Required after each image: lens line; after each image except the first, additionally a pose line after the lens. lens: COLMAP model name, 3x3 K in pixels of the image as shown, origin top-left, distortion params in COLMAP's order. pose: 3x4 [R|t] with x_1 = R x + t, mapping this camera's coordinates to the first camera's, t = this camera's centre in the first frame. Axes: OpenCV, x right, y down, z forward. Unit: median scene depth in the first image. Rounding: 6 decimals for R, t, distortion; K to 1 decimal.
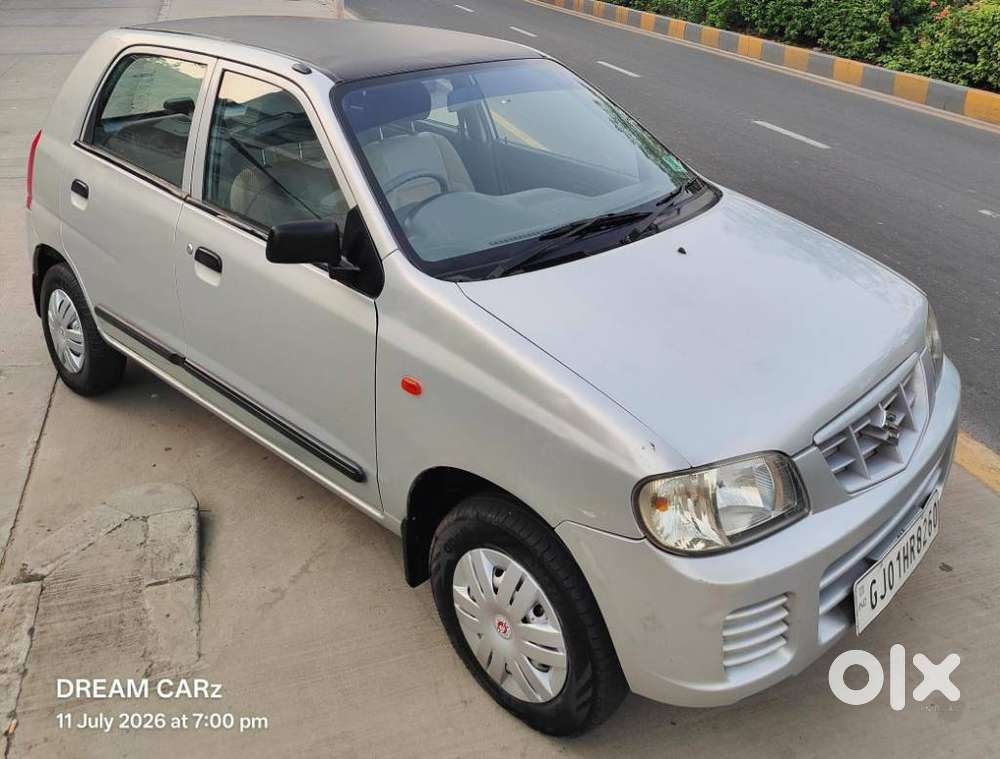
lens RADIAL K [[893.6, 0, 499.6], [0, 893.6, 375.6], [0, 0, 1]] dist [0.016791, -0.001369]
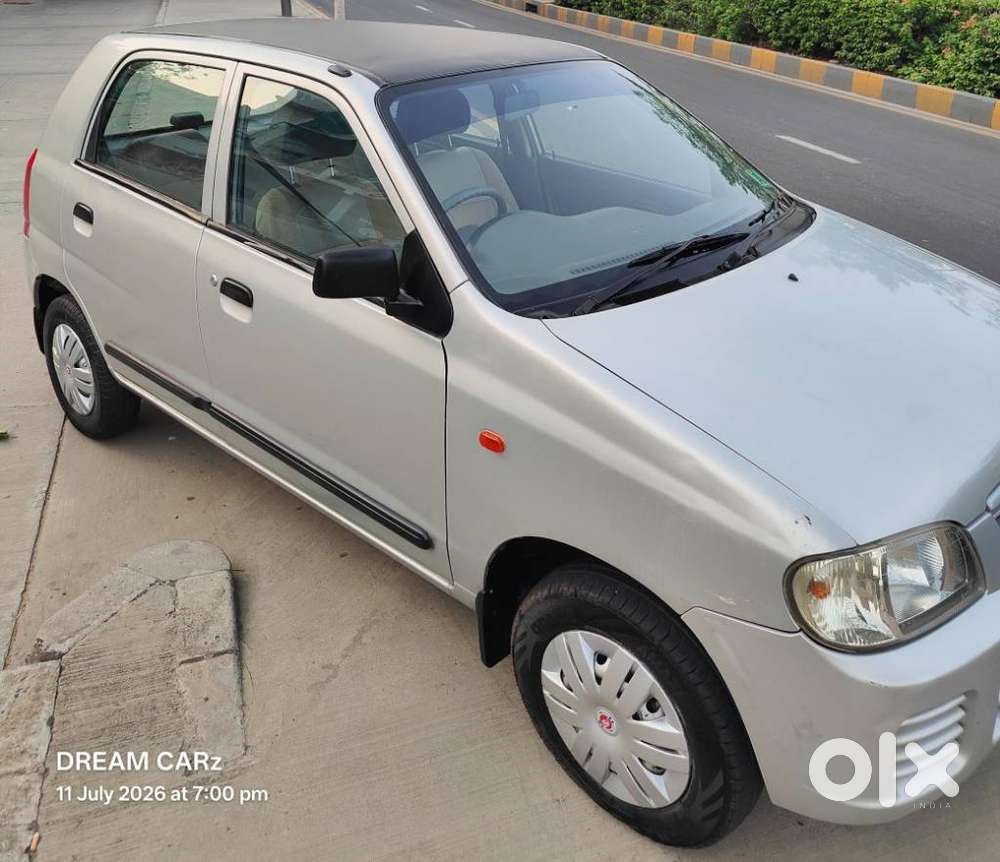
lens RADIAL K [[861.4, 0, 509.3], [0, 861.4, 429.0], [0, 0, 1]] dist [0.015148, -0.000681]
pose [[0.999614, -0.015782, 0.022849, -0.082069], [0.014782, 0.998954, 0.043264, -0.029418], [-0.023508, -0.042910, 0.998802, 0.145308]]
